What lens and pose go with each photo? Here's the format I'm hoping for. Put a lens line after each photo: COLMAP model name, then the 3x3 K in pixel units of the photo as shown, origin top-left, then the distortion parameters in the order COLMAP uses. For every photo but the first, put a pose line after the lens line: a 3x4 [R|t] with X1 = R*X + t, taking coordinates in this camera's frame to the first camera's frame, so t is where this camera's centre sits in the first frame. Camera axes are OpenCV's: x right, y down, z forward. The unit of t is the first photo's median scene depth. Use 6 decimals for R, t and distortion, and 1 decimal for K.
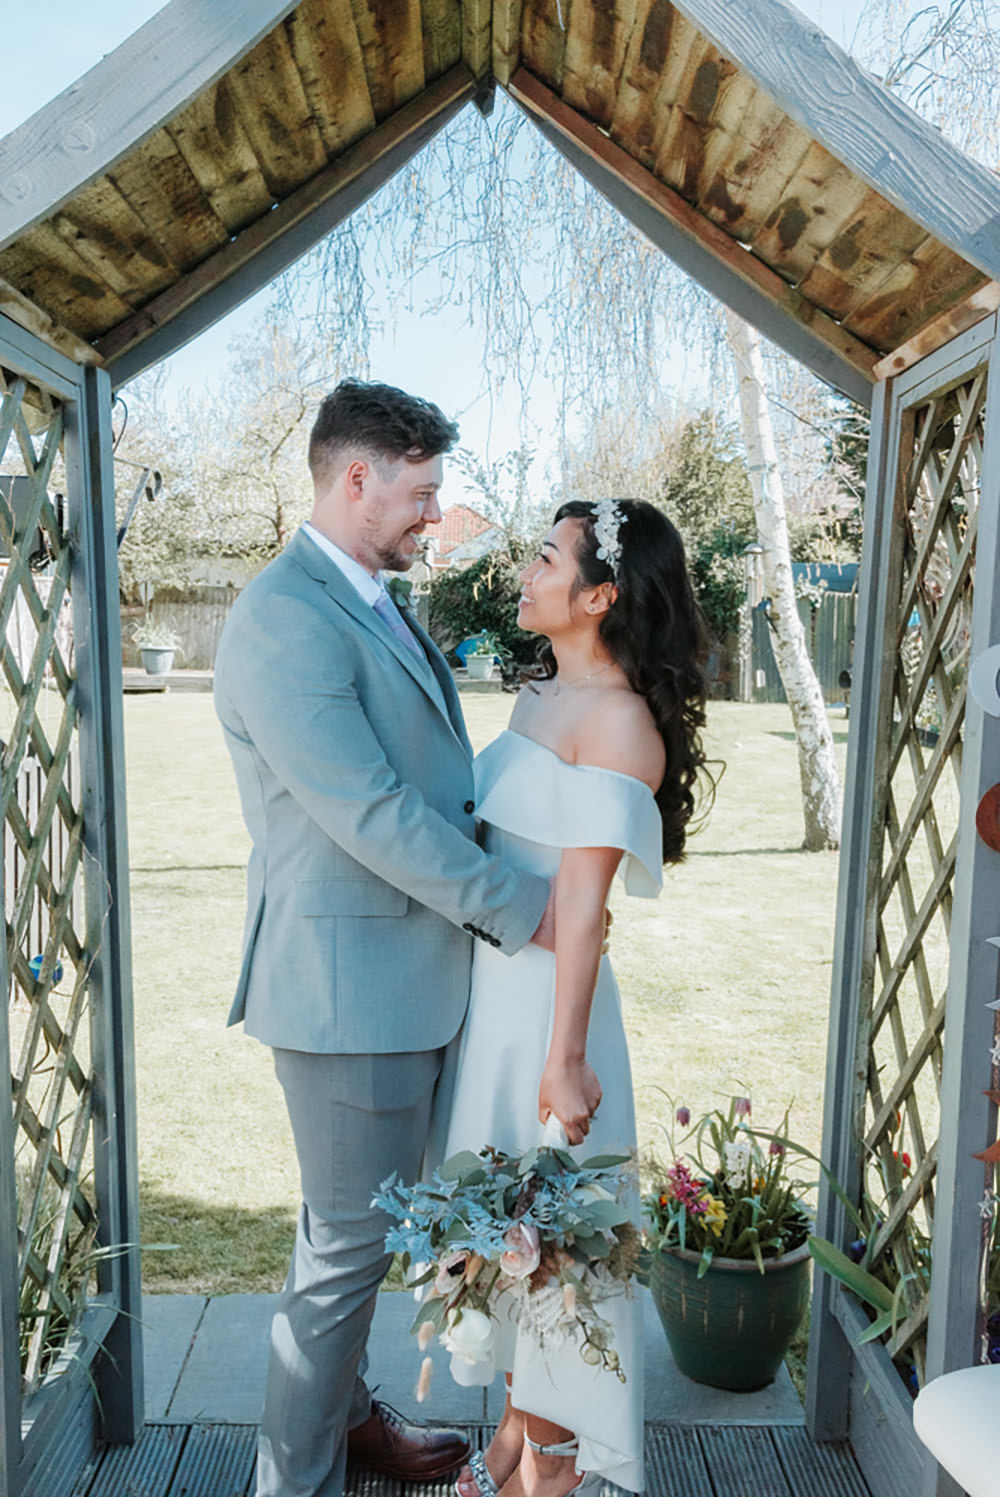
lens RADIAL K [[1411.3, 0, 503.3], [0, 1411.3, 730.2], [0, 0, 1]] dist [-0.010619, 0.000000]
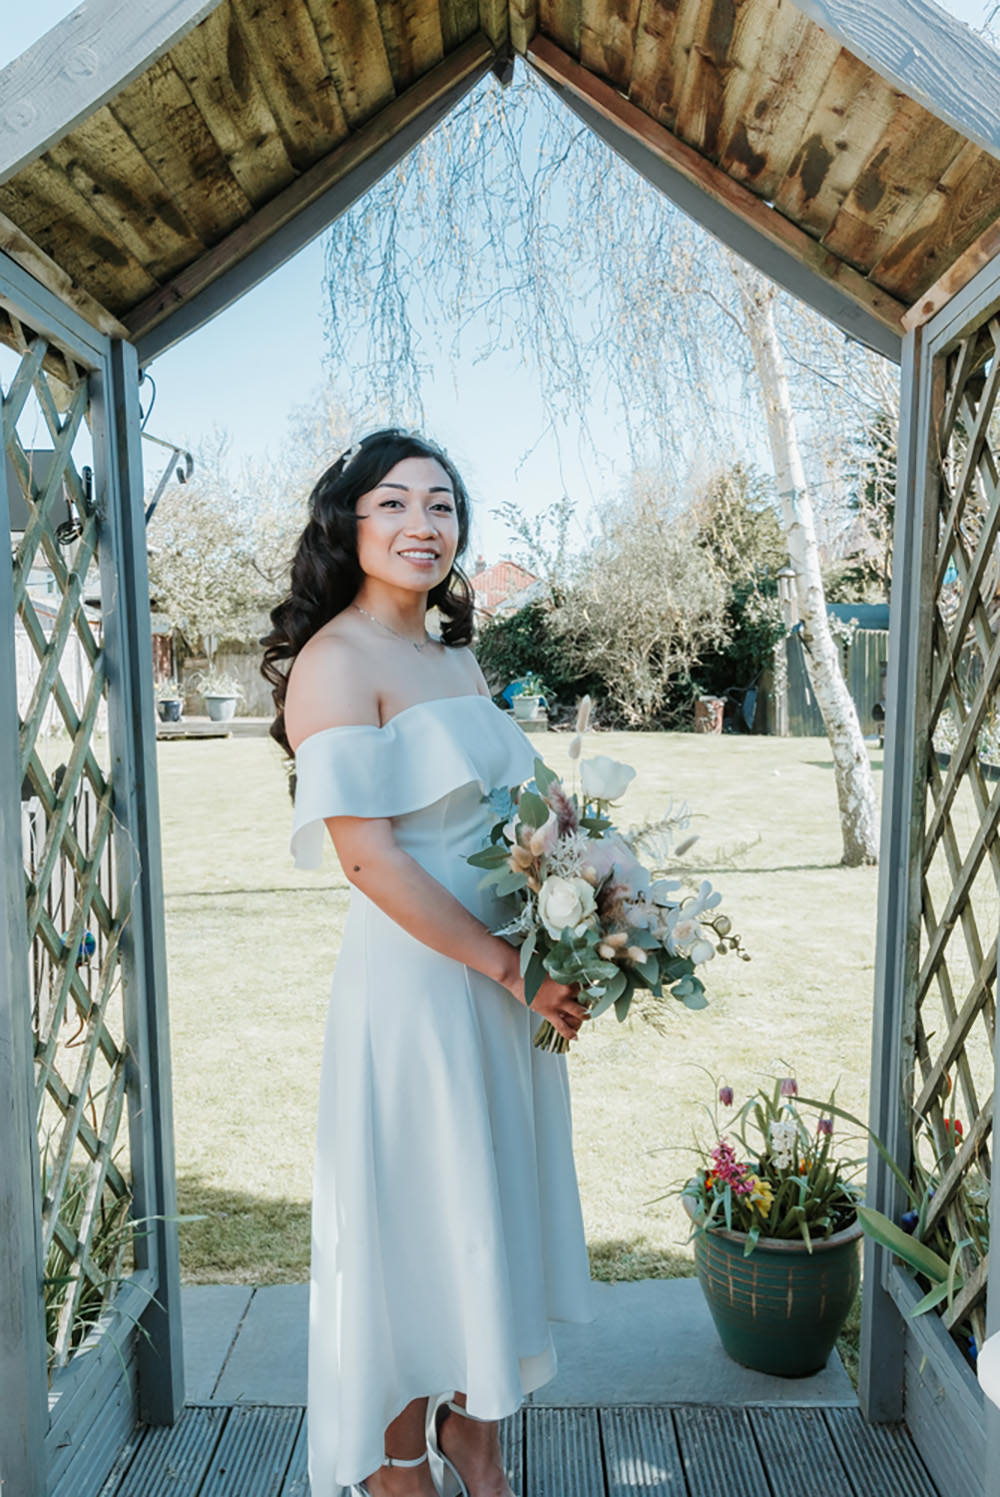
lens RADIAL K [[1339.9, 0, 501.8], [0, 1339.9, 739.2], [0, 0, 1]] dist [-0.024784, 0.002821]
pose [[0.999144, -0.019196, -0.036635, 0.011581], [0.018159, 0.999431, -0.028422, 0.059621], [0.037160, 0.027733, 0.998924, 0.066283]]
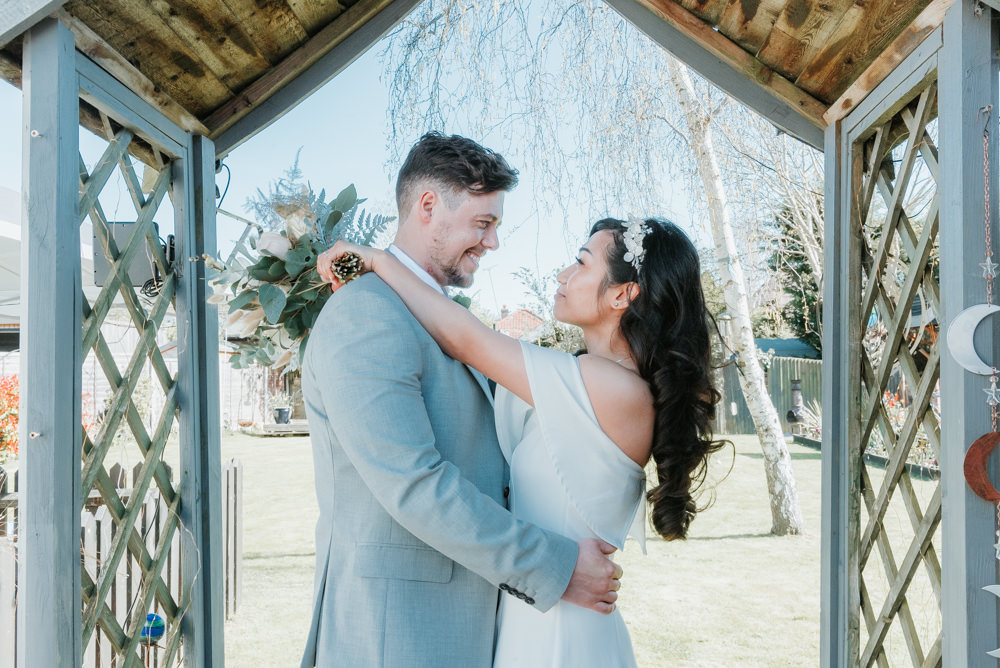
lens RADIAL K [[942.8, 0, 497.6], [0, 942.8, 328.3], [0, 0, 1]] dist [-0.010619, 0.000000]
pose [[0.997966, -0.025356, -0.058481, 0.022401], [0.016934, 0.989971, -0.140251, 0.038065], [0.061451, 0.138976, 0.988387, 0.202122]]
